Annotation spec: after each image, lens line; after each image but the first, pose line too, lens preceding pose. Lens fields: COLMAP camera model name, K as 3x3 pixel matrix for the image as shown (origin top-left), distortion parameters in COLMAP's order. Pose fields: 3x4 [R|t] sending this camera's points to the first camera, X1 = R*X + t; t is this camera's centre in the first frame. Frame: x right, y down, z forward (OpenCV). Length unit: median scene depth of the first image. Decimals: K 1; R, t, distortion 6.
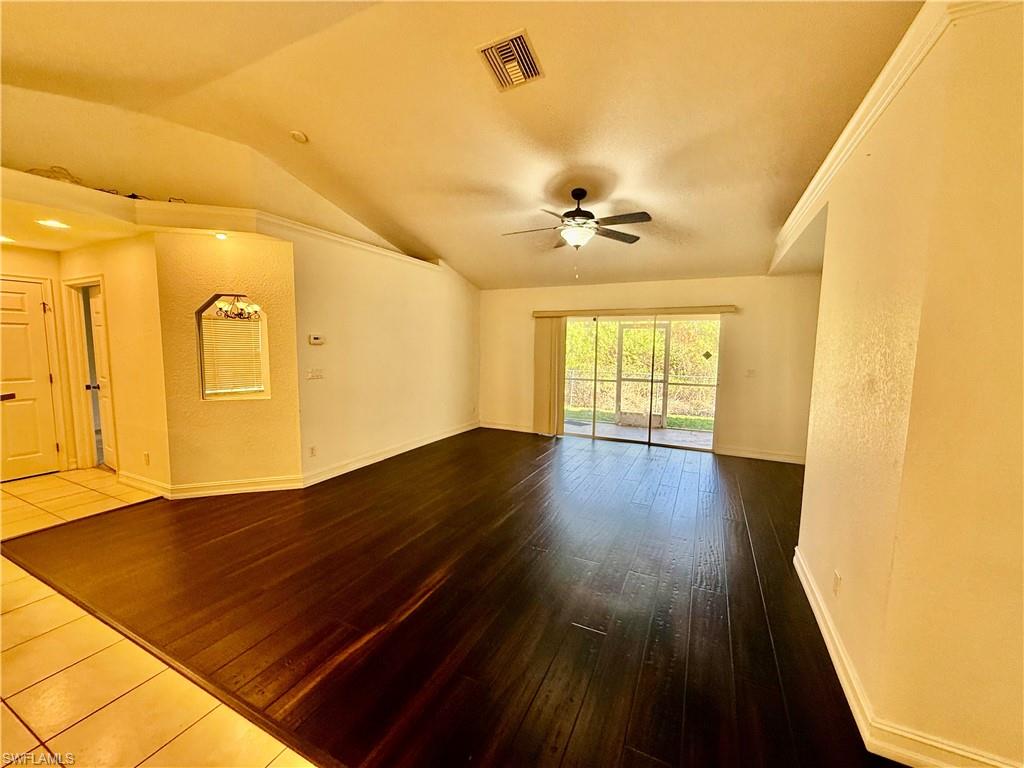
lens RADIAL K [[407.0, 0, 511.9], [0, 407.0, 382.6], [0, 0, 1]] dist [0.000516, -0.000680]
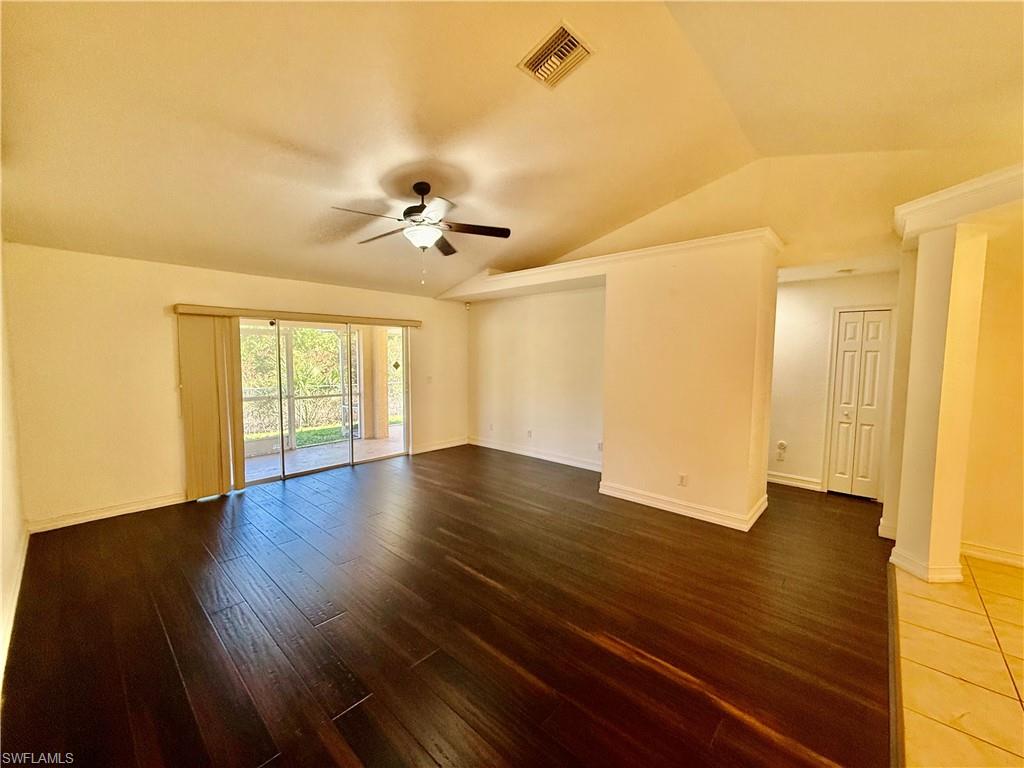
lens RADIAL K [[407.0, 0, 509.6], [0, 407.0, 384.6], [0, 0, 1]] dist [0.000516, -0.000680]
pose [[0.286813, -0.084830, 0.954223, -0.440587], [0.085125, 0.994388, 0.062815, -0.058021], [-0.954197, 0.063213, 0.292424, 0.401937]]
